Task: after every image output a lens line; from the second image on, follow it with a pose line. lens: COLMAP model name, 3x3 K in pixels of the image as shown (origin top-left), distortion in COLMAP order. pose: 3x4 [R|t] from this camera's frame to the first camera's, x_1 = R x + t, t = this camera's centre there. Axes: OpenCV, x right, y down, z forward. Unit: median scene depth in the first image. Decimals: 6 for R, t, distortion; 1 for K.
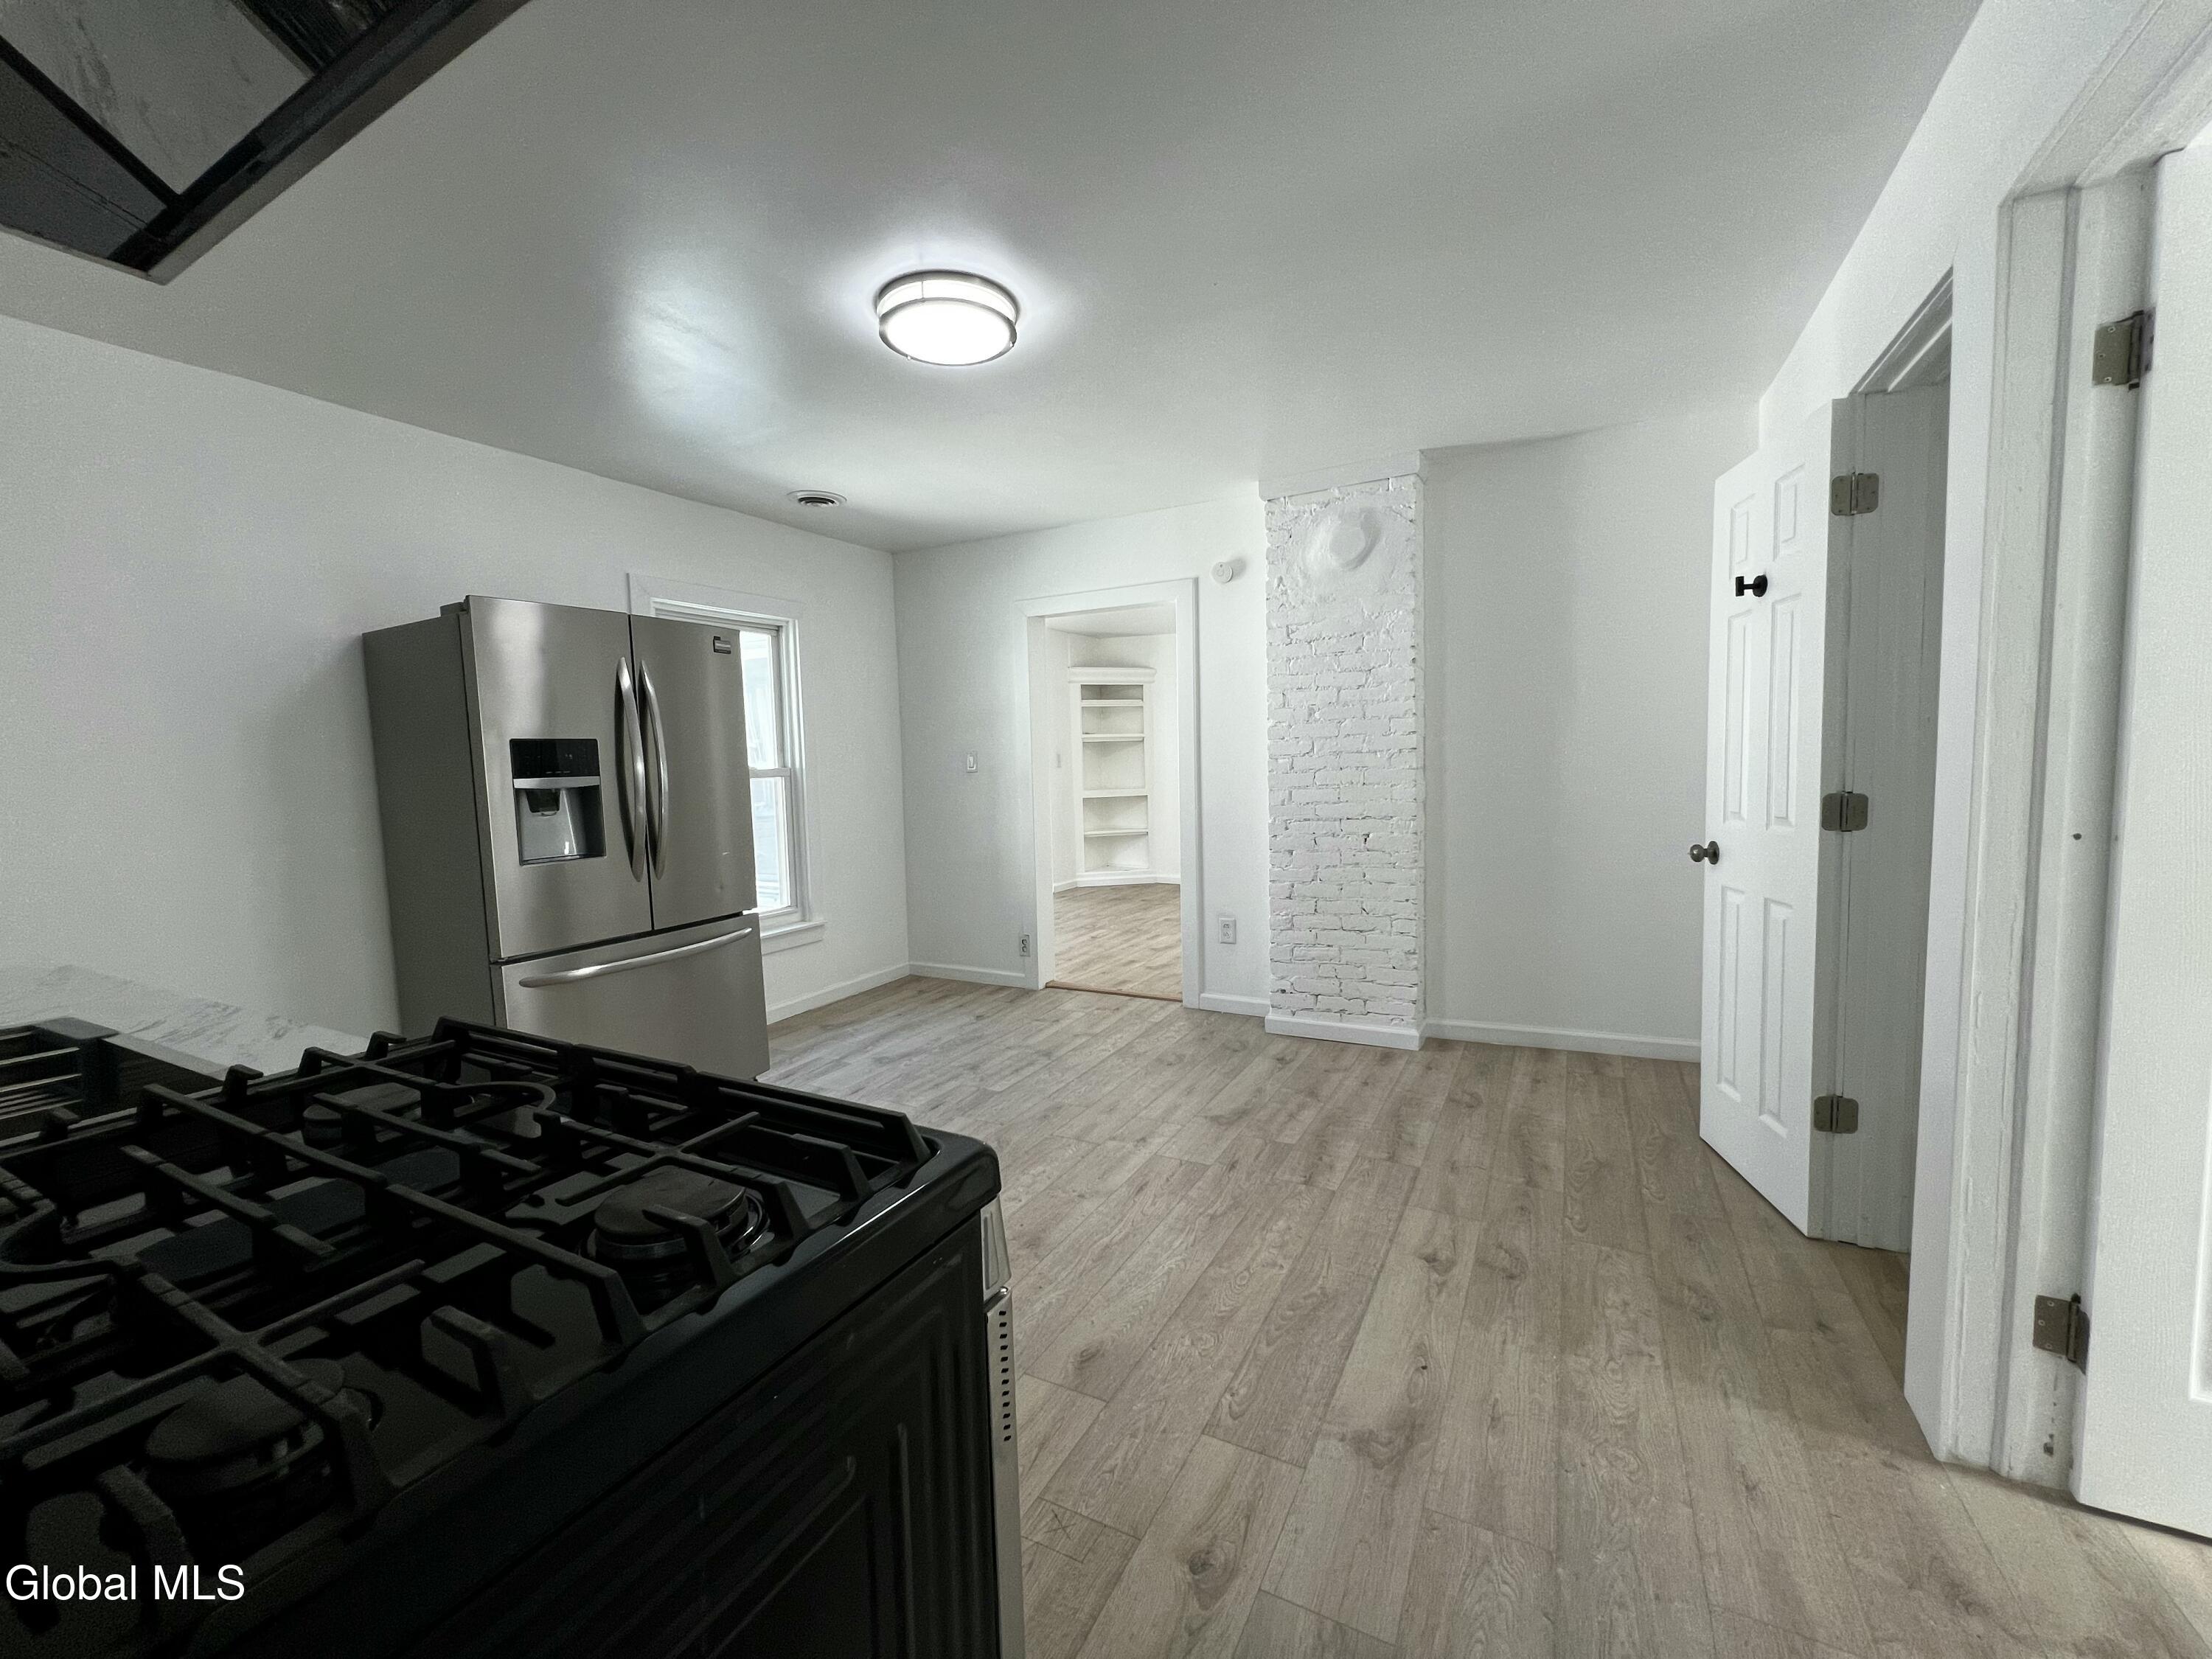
lens RADIAL K [[884.8, 0, 1092.4], [0, 884.8, 820.6], [0, 0, 1]] dist [-0.001092, -0.000176]
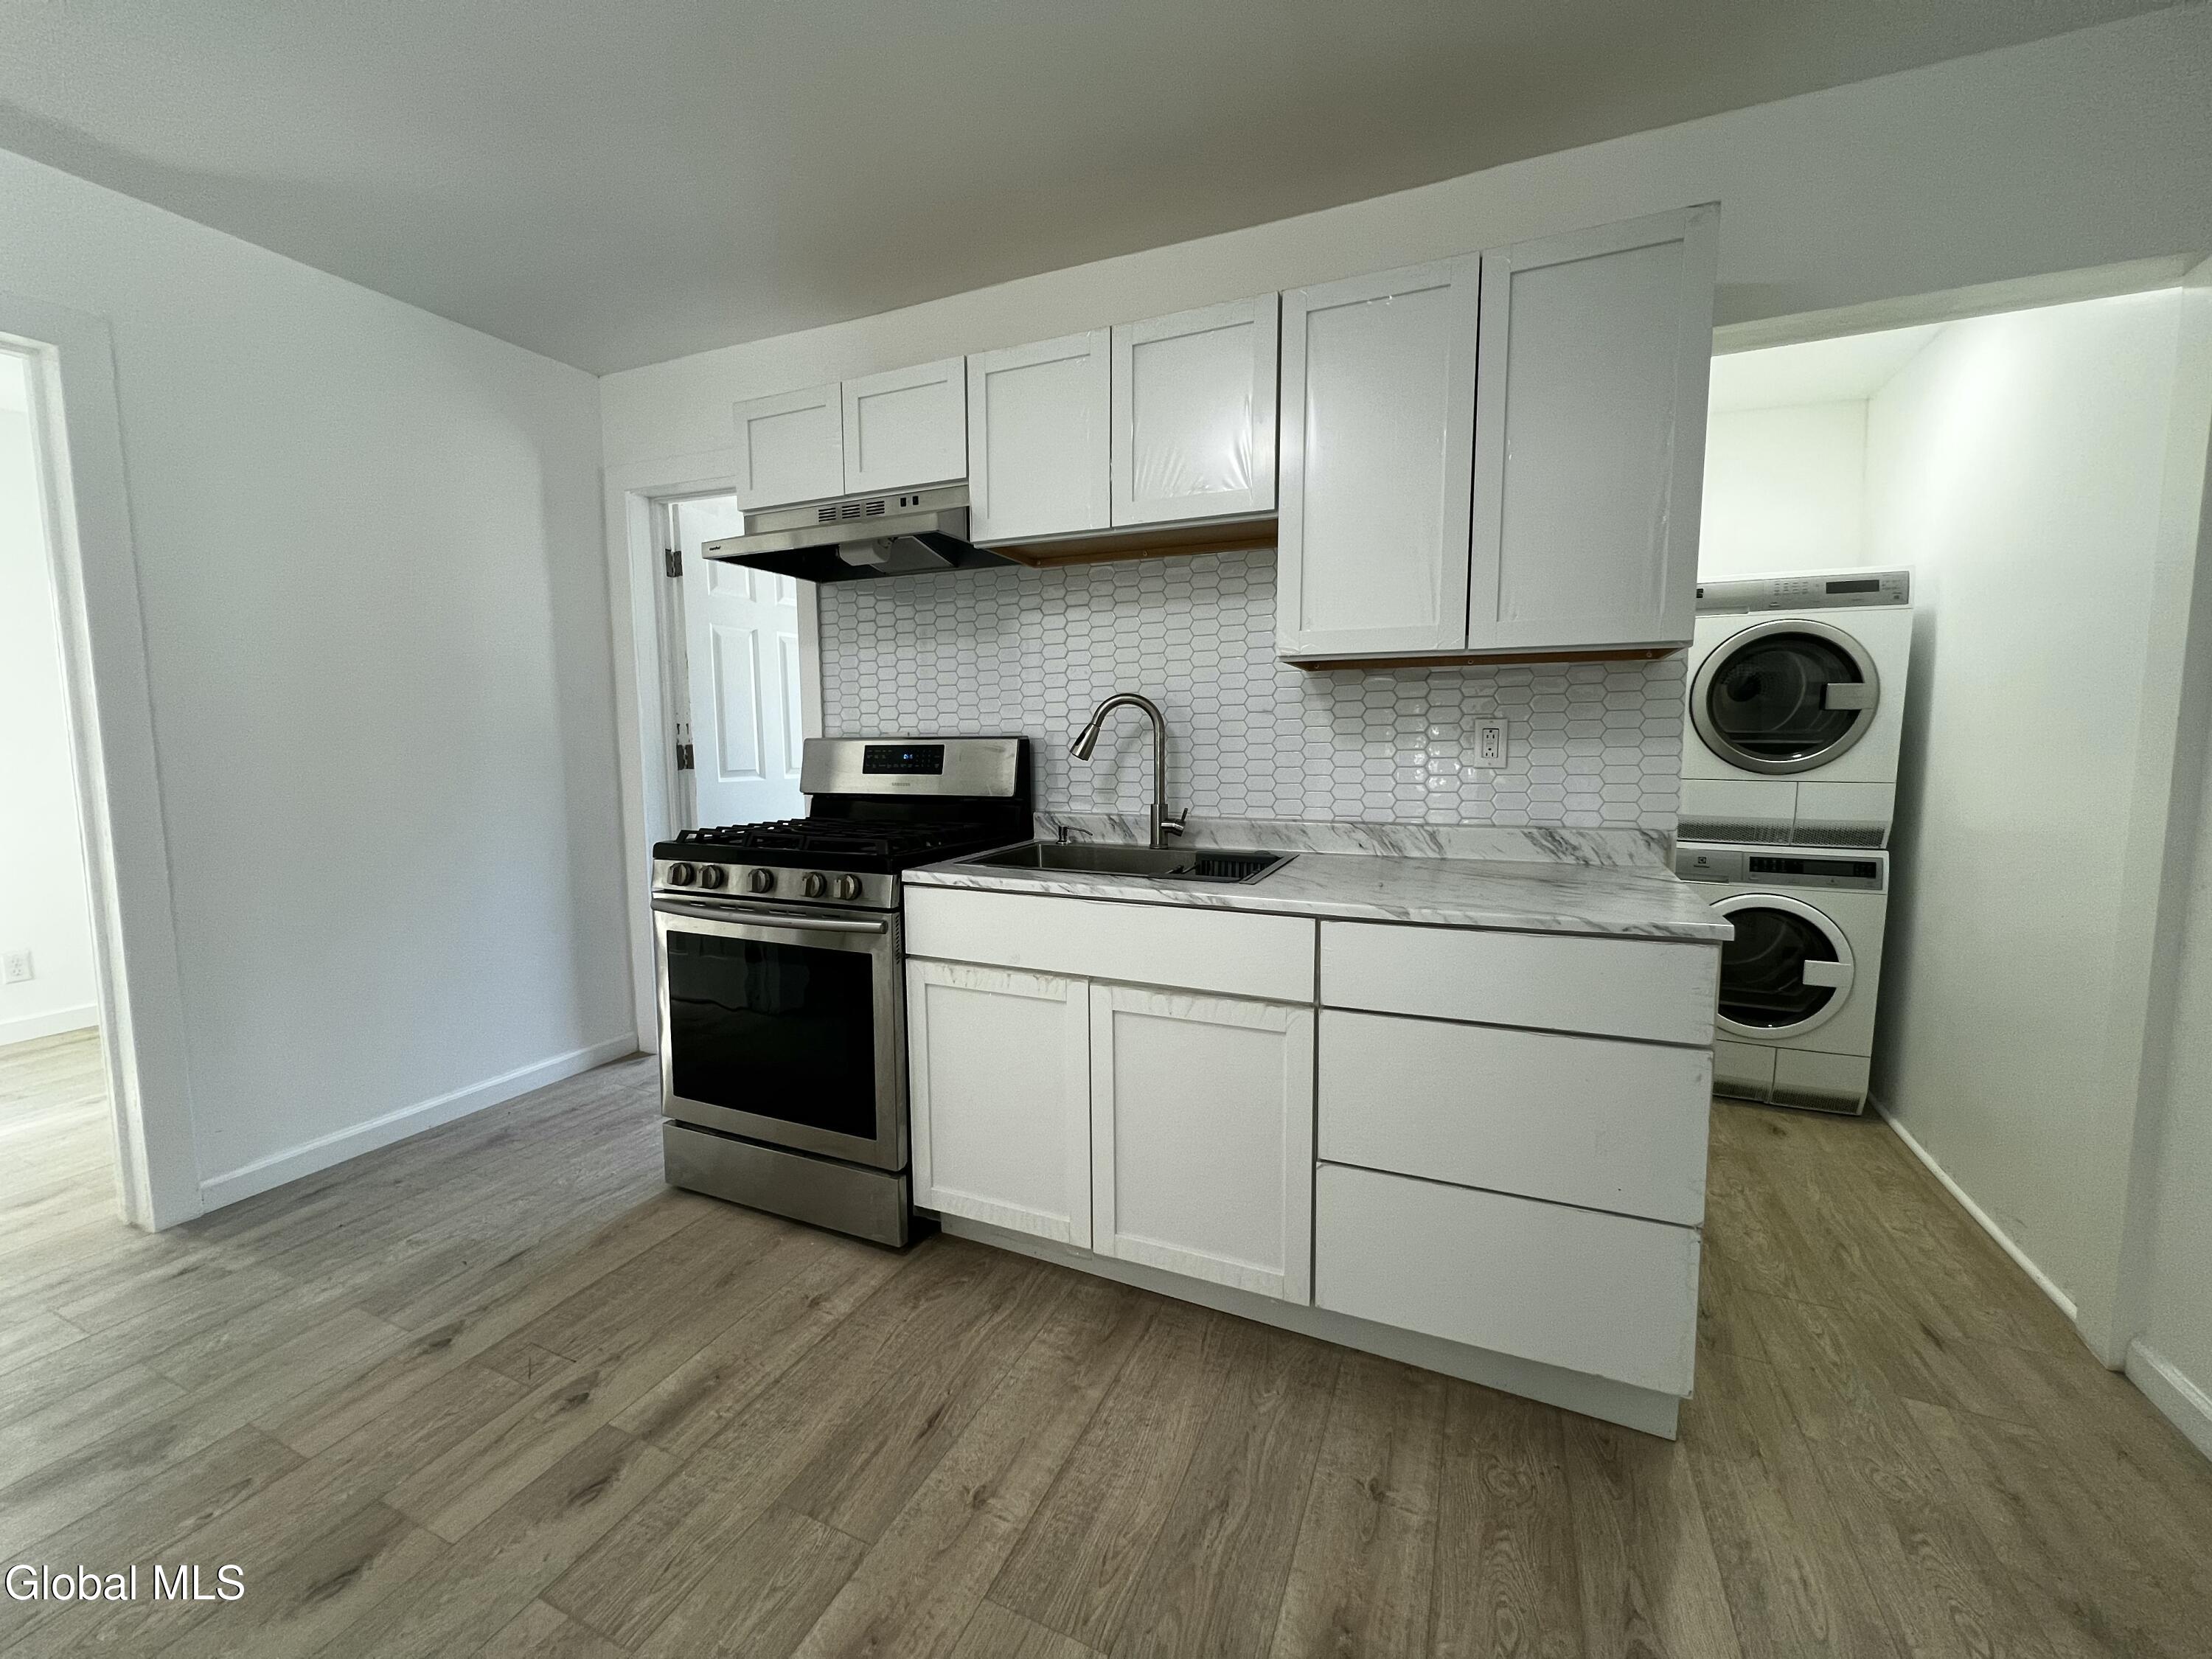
lens RADIAL K [[884.8, 0, 1108.3], [0, 884.8, 825.2], [0, 0, 1]] dist [-0.001092, -0.000176]
pose [[-0.995707, 0.040723, -0.083120, -0.286153], [0.027076, 0.986883, 0.159152, -0.034507], [0.088510, 0.156218, -0.983749, 0.822769]]
